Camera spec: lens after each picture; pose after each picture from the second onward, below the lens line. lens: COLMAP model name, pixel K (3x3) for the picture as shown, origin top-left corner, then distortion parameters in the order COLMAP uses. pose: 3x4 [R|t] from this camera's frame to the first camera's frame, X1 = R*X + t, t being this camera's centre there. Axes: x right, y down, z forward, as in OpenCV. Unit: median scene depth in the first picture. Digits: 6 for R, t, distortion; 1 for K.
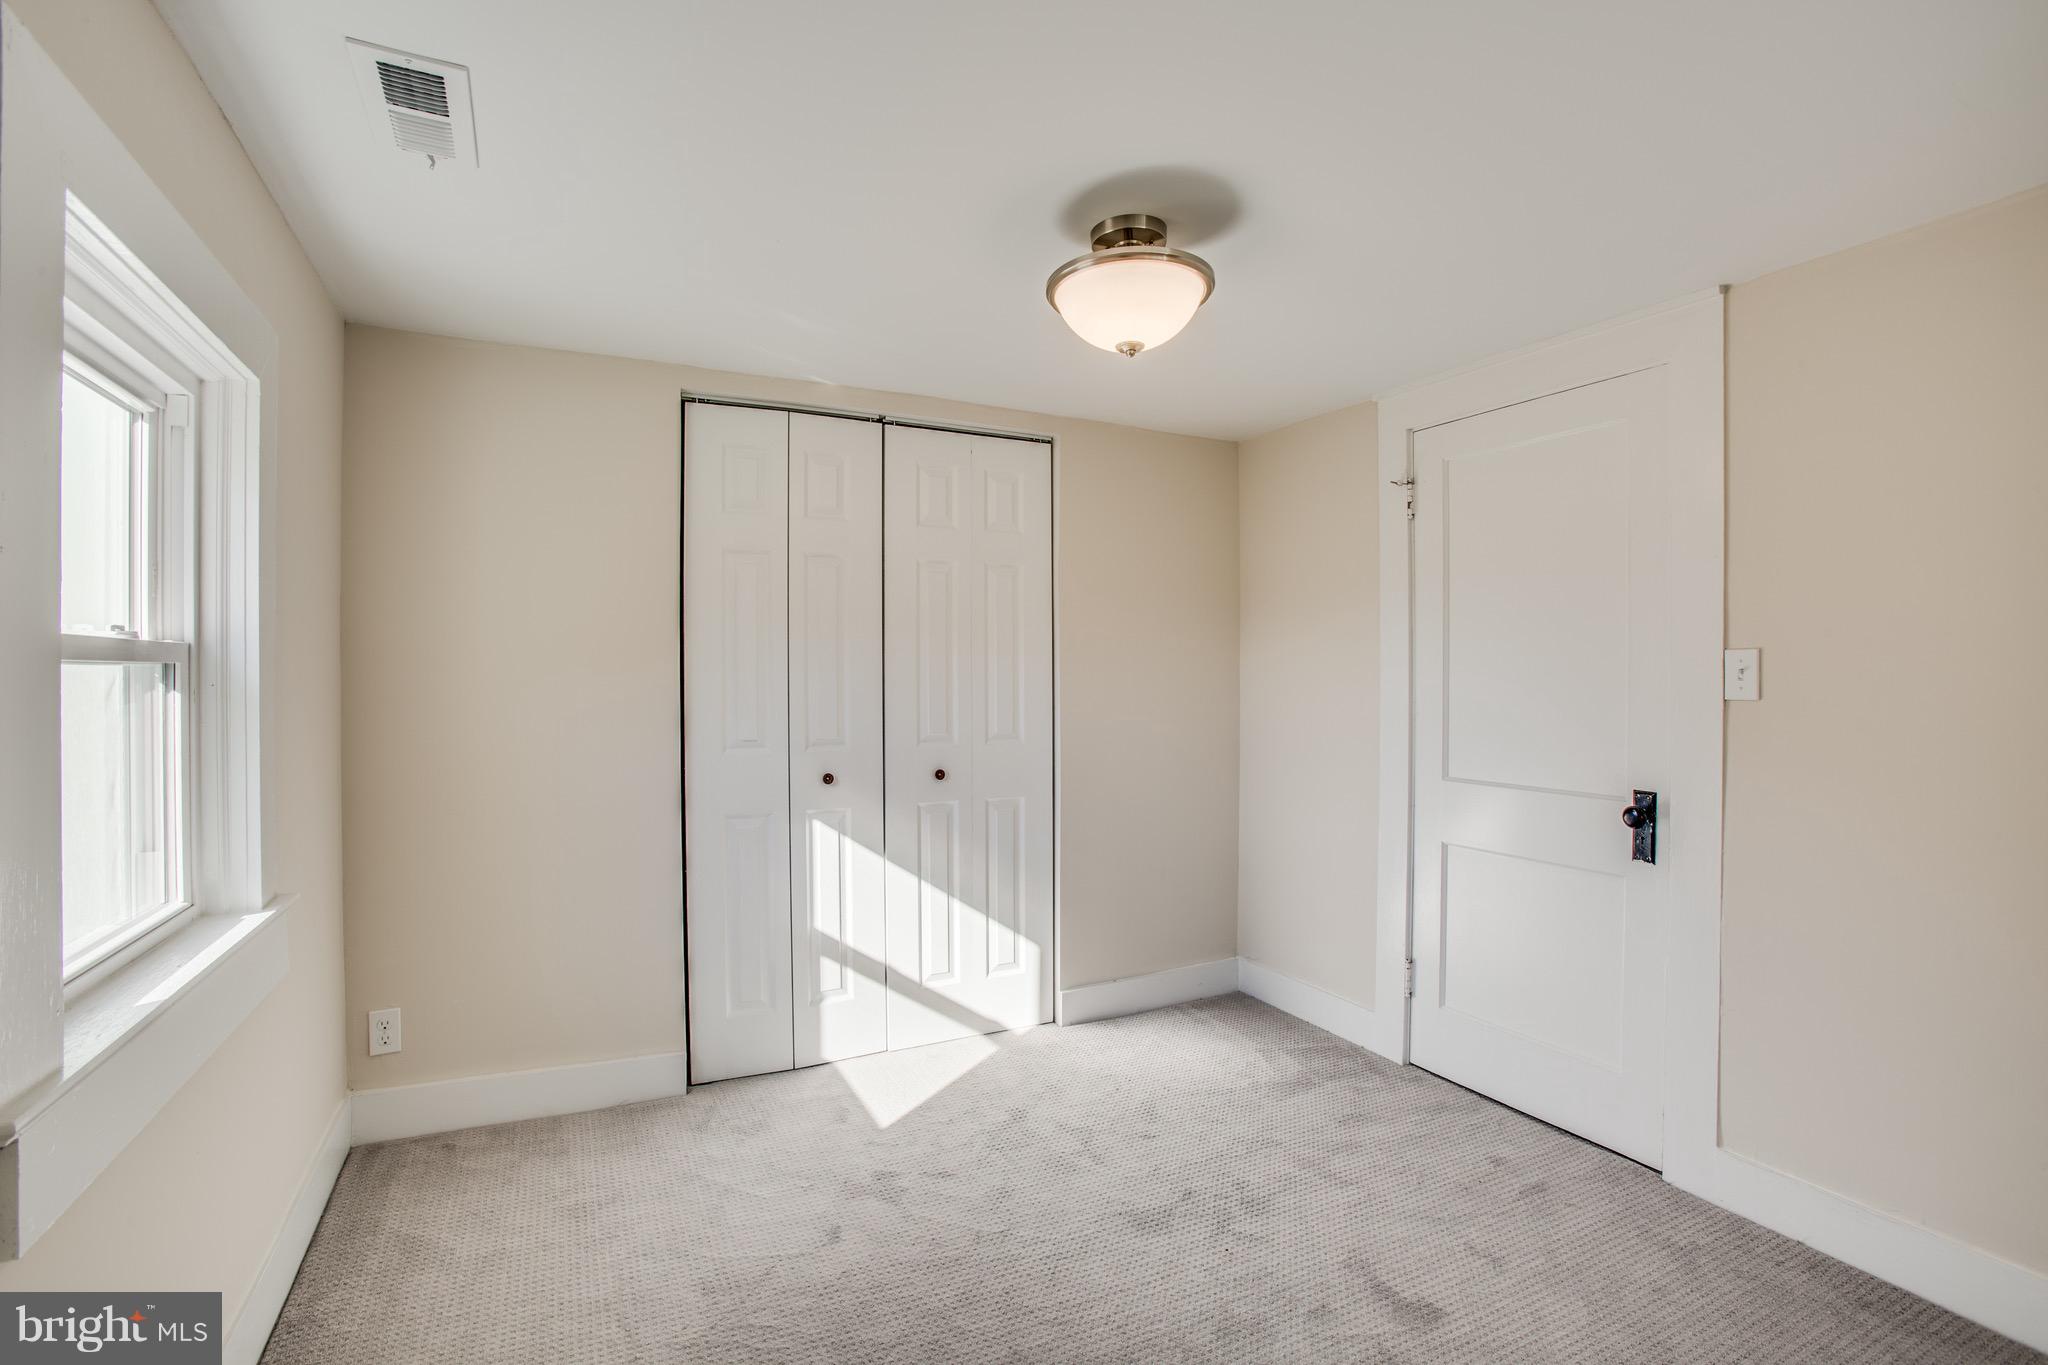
lens RADIAL K [[936.6, 0, 1003.0], [0, 936.6, 681.2], [0, 0, 1]] dist [-0.047409, 0.015014]
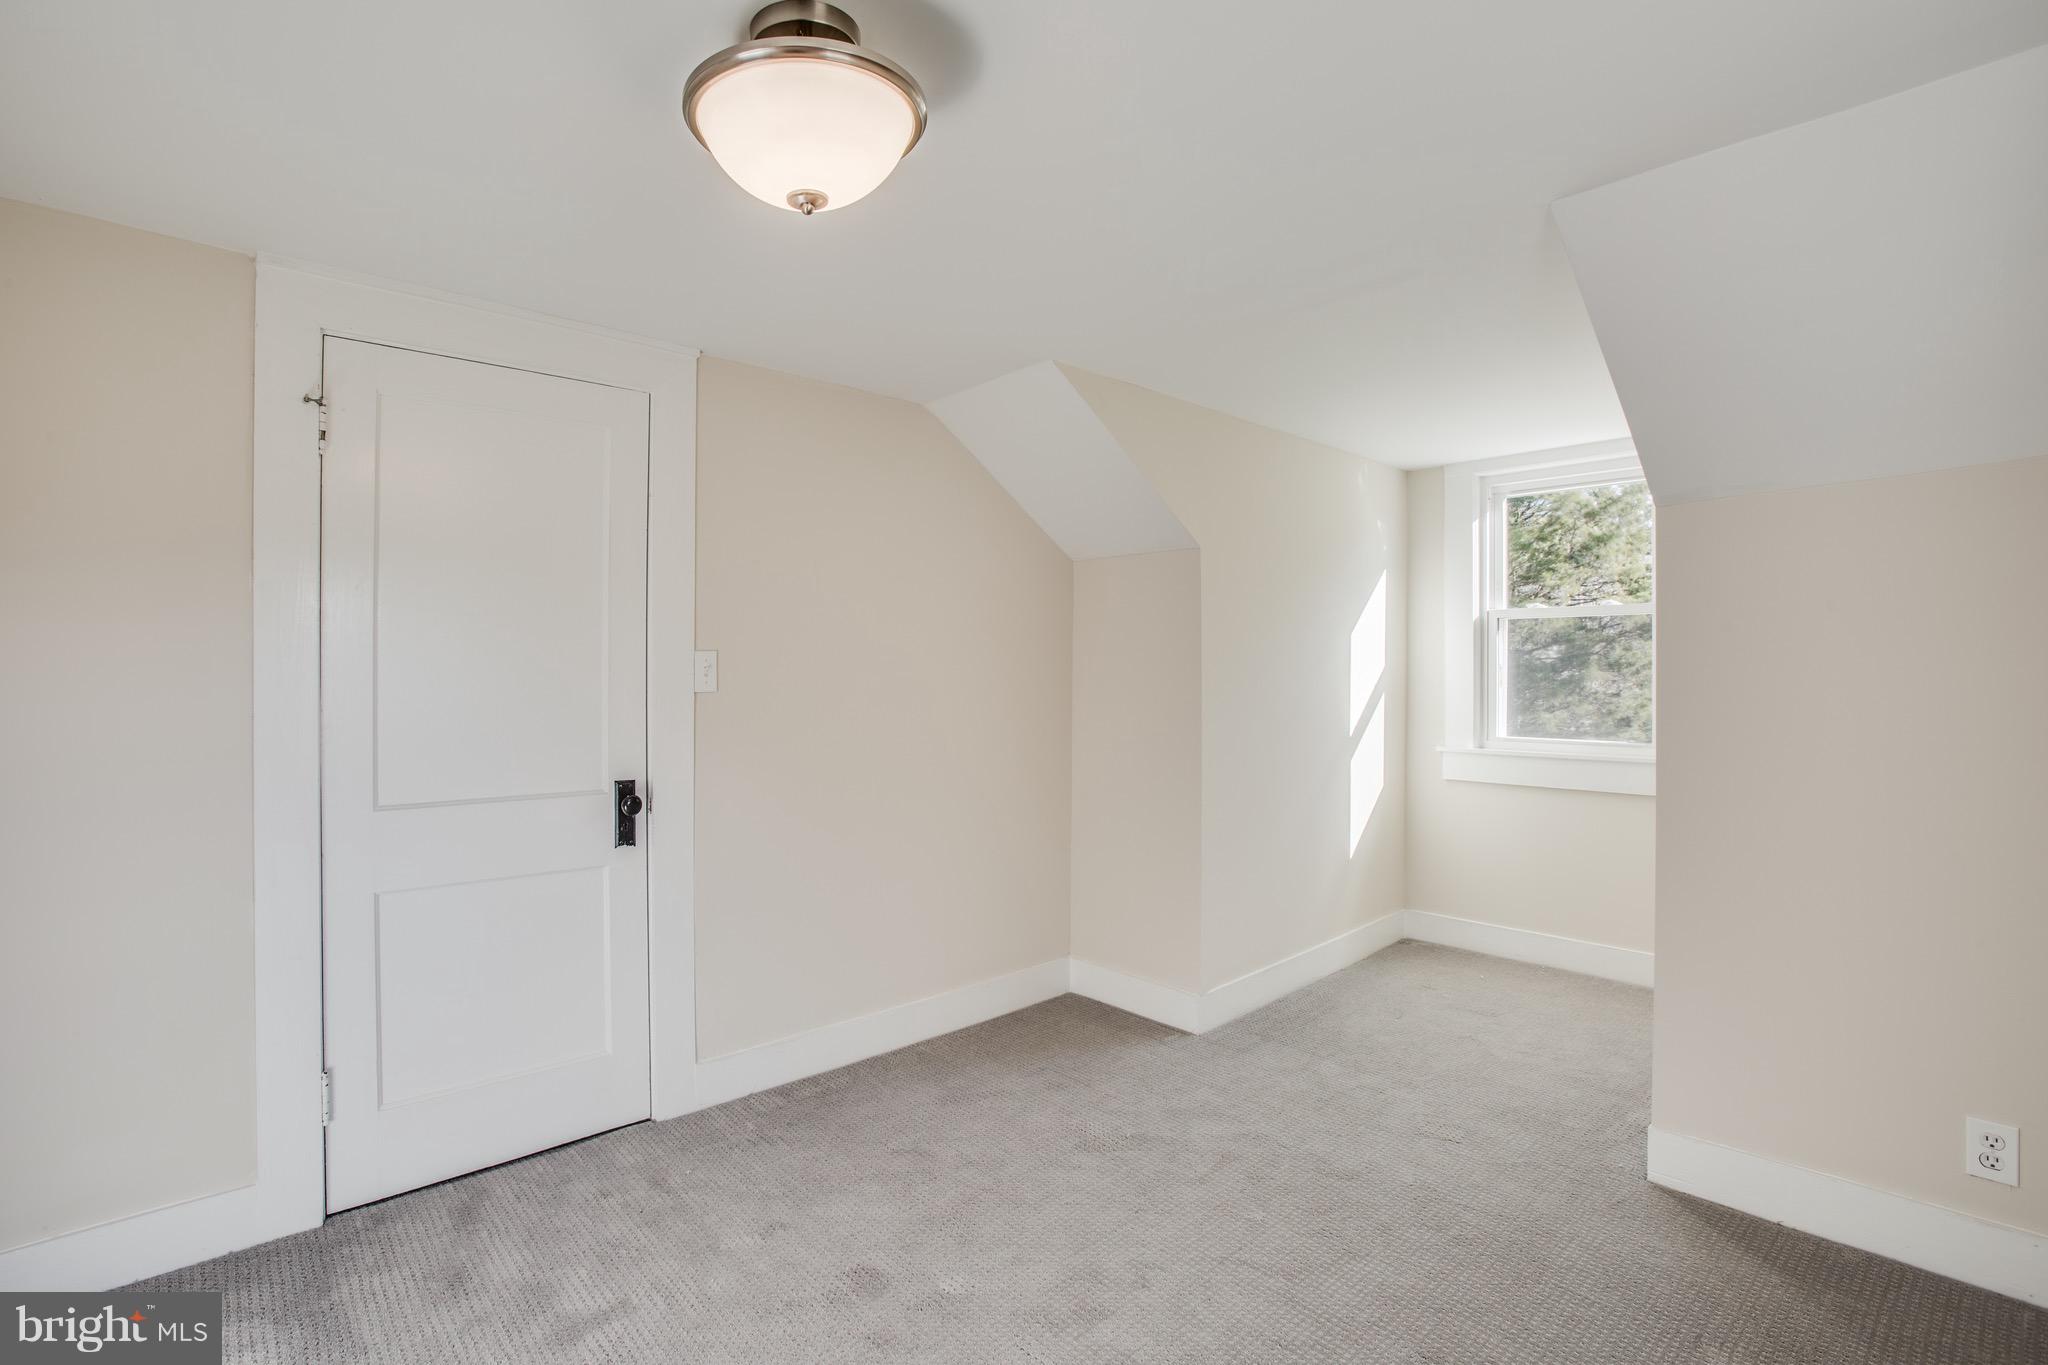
lens RADIAL K [[936.6, 0, 1003.0], [0, 936.6, 681.2], [0, 0, 1]] dist [-0.047409, 0.015014]
pose [[-0.230274, -0.014022, 0.973025, -0.441848], [0.005342, 0.999863, 0.015673, -0.010274], [-0.973111, 0.008807, -0.230167, 0.791673]]
